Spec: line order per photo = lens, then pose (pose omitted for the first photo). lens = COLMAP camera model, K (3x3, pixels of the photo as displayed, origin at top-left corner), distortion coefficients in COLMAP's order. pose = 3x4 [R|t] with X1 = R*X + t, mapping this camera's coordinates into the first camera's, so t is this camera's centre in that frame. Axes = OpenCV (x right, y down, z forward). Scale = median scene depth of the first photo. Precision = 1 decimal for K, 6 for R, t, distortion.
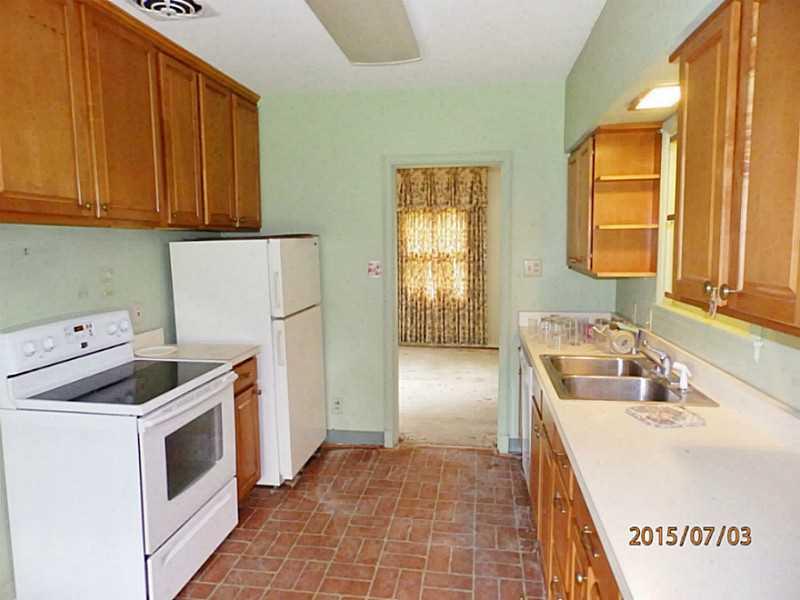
lens RADIAL K [[540.0, 0, 397.9], [0, 540.0, 303.0], [0, 0, 1]] dist [0.000718, 0.002898]
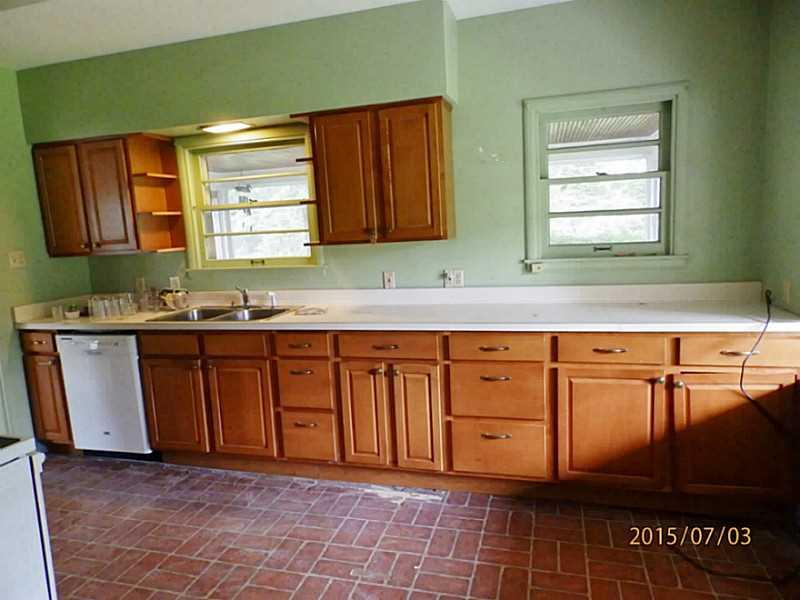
lens RADIAL K [[540.0, 0, 401.4], [0, 540.0, 309.7], [0, 0, 1]] dist [0.000718, 0.002898]
pose [[0.109765, -0.152727, 0.982154, -0.838643], [0.159974, 0.977957, 0.134196, 0.003237], [-0.980999, 0.142389, 0.131778, 0.295644]]
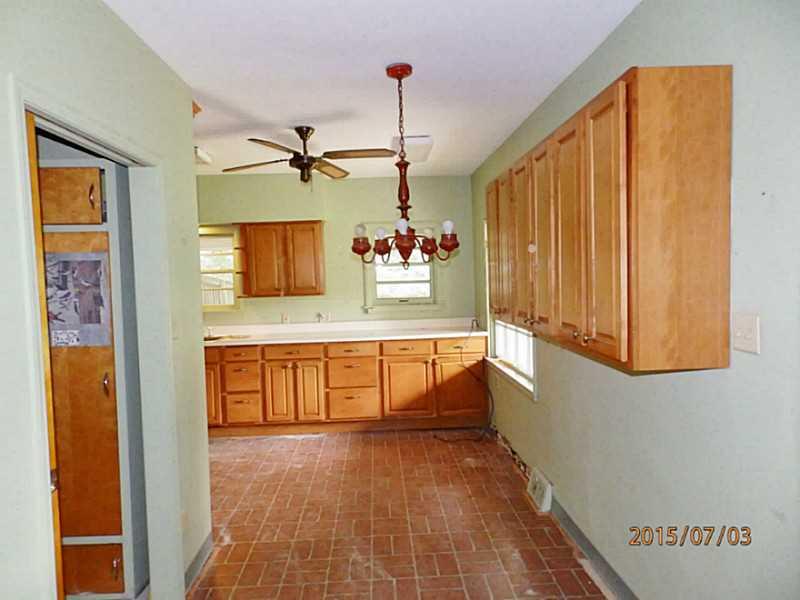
lens RADIAL K [[540.0, 0, 400.3], [0, 540.0, 300.6], [0, 0, 1]] dist [0.000718, 0.002898]
pose [[-0.200031, -0.035473, 0.979147, -1.901948], [0.138391, 0.988303, 0.064077, -0.049486], [-0.969967, 0.148323, -0.192782, 0.464996]]
